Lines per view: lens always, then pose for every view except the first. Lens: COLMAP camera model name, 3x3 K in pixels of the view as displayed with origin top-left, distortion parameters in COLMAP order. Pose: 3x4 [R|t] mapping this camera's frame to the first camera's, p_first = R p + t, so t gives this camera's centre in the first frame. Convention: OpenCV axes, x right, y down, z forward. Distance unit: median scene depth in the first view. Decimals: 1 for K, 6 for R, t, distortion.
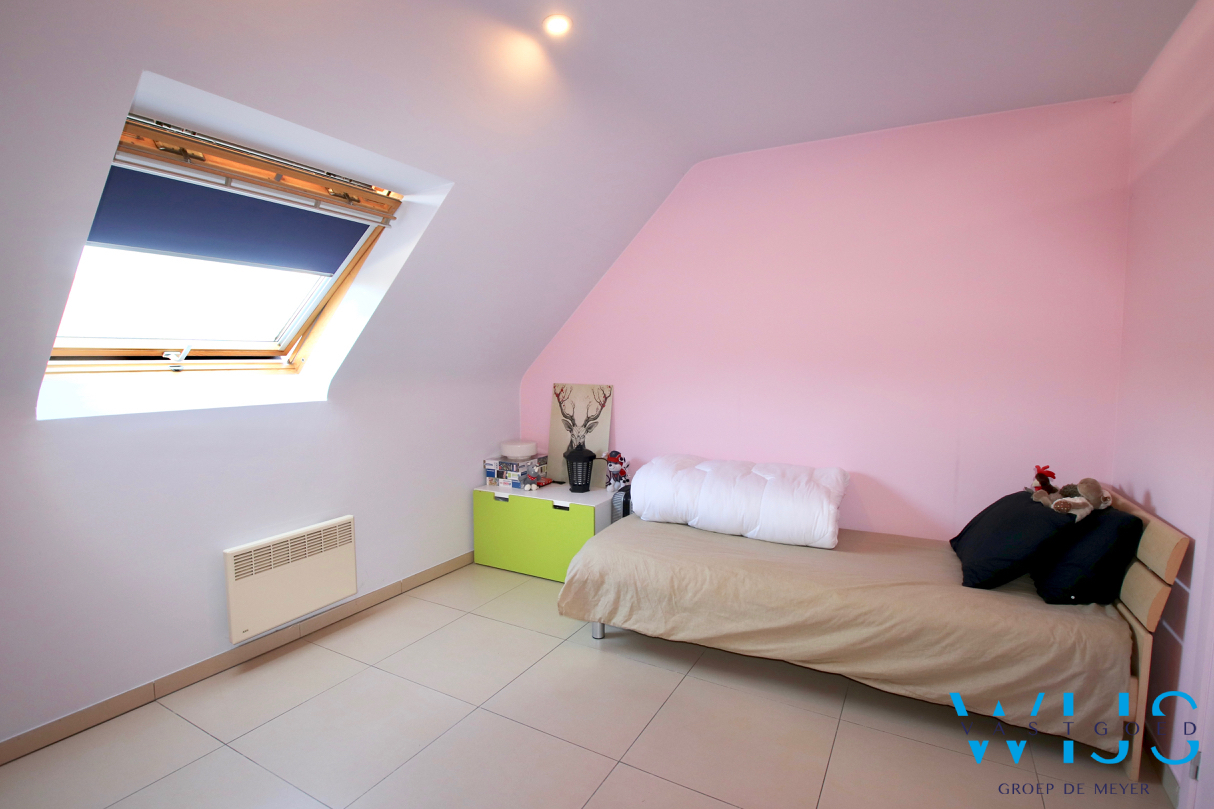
lens RADIAL K [[571.2, 0, 601.6], [0, 571.2, 398.0], [0, 0, 1]] dist [-0.000620, -0.017810]
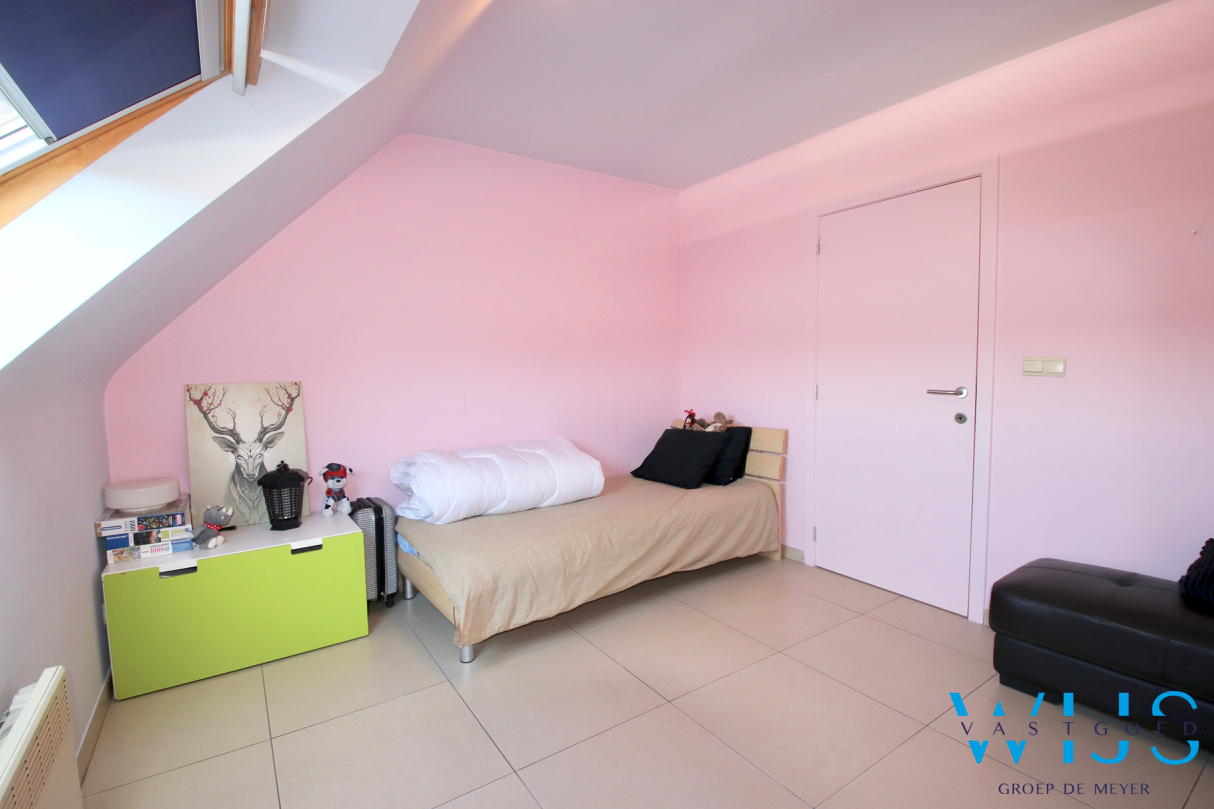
lens RADIAL K [[571.2, 0, 608.0], [0, 571.2, 401.0], [0, 0, 1]] dist [-0.000620, -0.017810]
pose [[0.437228, -0.073486, 0.896343, -0.642054], [0.079875, 0.995891, 0.042685, 0.005420], [-0.895797, 0.052932, 0.441301, 0.392447]]
